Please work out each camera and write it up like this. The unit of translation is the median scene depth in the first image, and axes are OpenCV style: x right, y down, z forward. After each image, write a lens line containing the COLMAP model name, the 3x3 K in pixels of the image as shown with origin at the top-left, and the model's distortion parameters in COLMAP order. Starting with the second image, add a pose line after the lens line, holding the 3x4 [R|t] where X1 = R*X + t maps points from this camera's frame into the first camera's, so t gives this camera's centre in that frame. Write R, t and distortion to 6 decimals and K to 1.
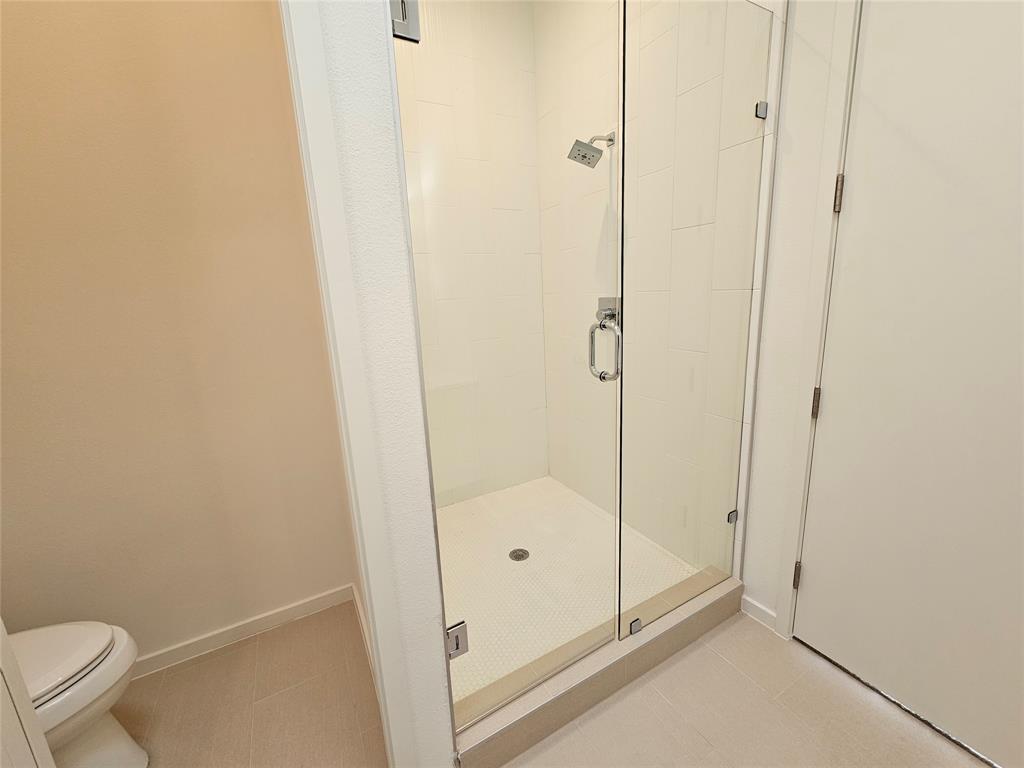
lens RADIAL K [[418.6, 0, 515.4], [0, 418.6, 381.2], [0, 0, 1]] dist [-0.002016, -0.000199]
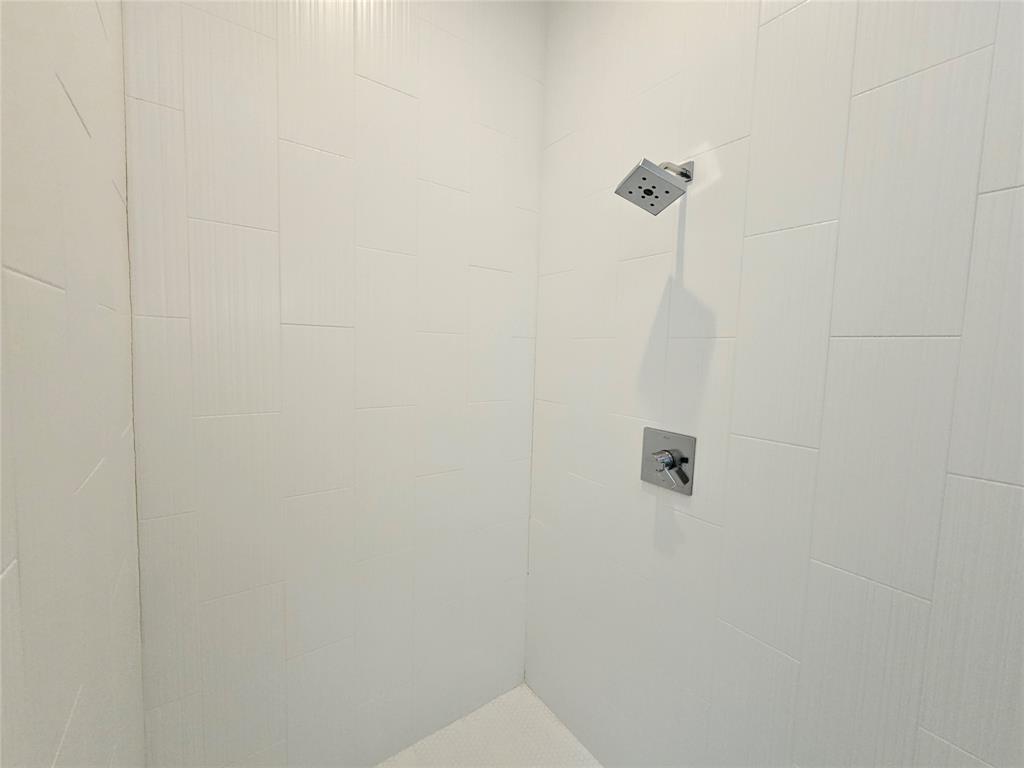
lens RADIAL K [[418.6, 0, 515.4], [0, 418.6, 381.2], [0, 0, 1]] dist [-0.002016, -0.000199]
pose [[0.989415, 0.071437, 0.126310, -0.062878], [-0.052629, 0.987821, -0.146422, -0.182586], [-0.135231, 0.138225, 0.981125, 0.479290]]
